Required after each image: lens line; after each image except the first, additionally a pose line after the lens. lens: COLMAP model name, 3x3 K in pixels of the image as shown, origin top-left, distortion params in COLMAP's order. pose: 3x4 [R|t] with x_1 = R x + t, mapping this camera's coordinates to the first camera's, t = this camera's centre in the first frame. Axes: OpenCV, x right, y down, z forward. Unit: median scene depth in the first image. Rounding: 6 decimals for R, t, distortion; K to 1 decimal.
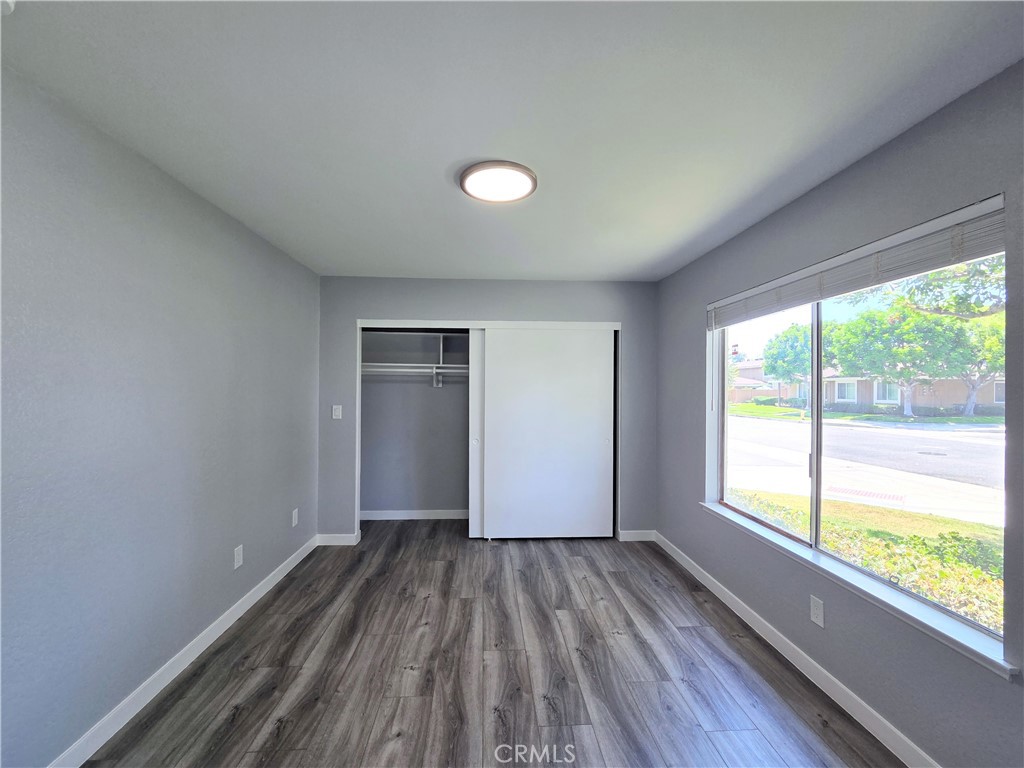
lens RADIAL K [[423.7, 0, 508.6], [0, 423.7, 384.5], [0, 0, 1]] dist [0.002040, 0.002209]
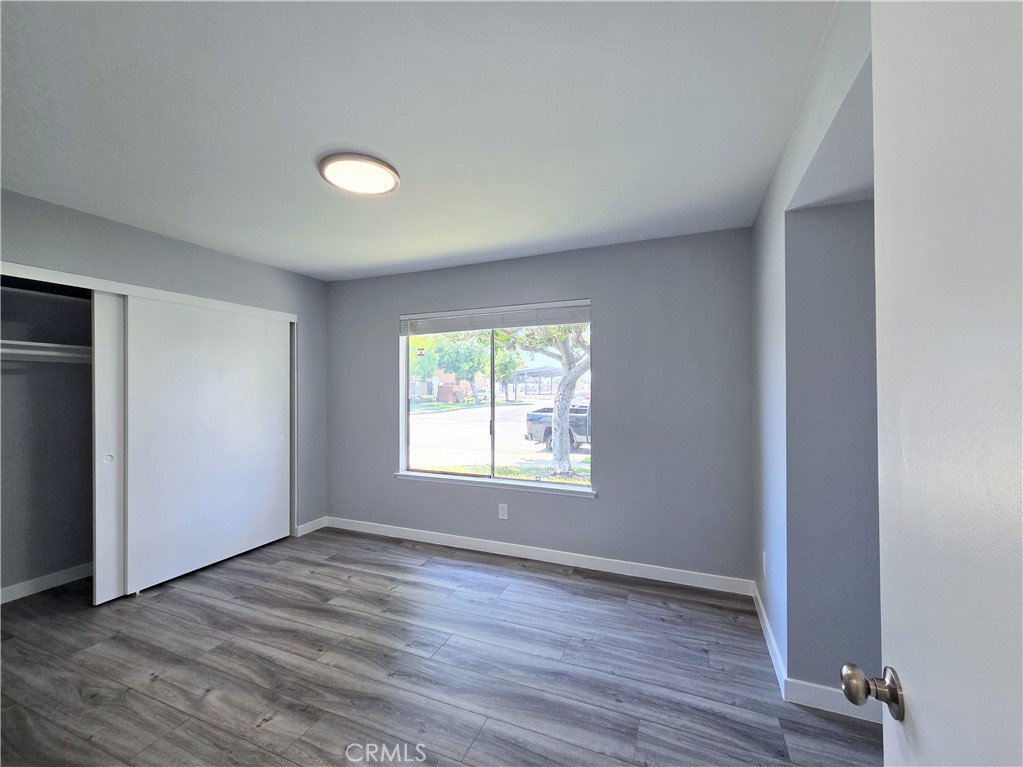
lens RADIAL K [[423.3, 0, 513.7], [0, 423.3, 382.8], [0, 0, 1]] dist [0.002040, 0.002209]
pose [[0.438217, 0.001659, 0.898868, -0.520886], [-0.001659, 0.999998, -0.001037, 0.014464], [-0.898868, -0.001037, 0.438219, 0.149689]]
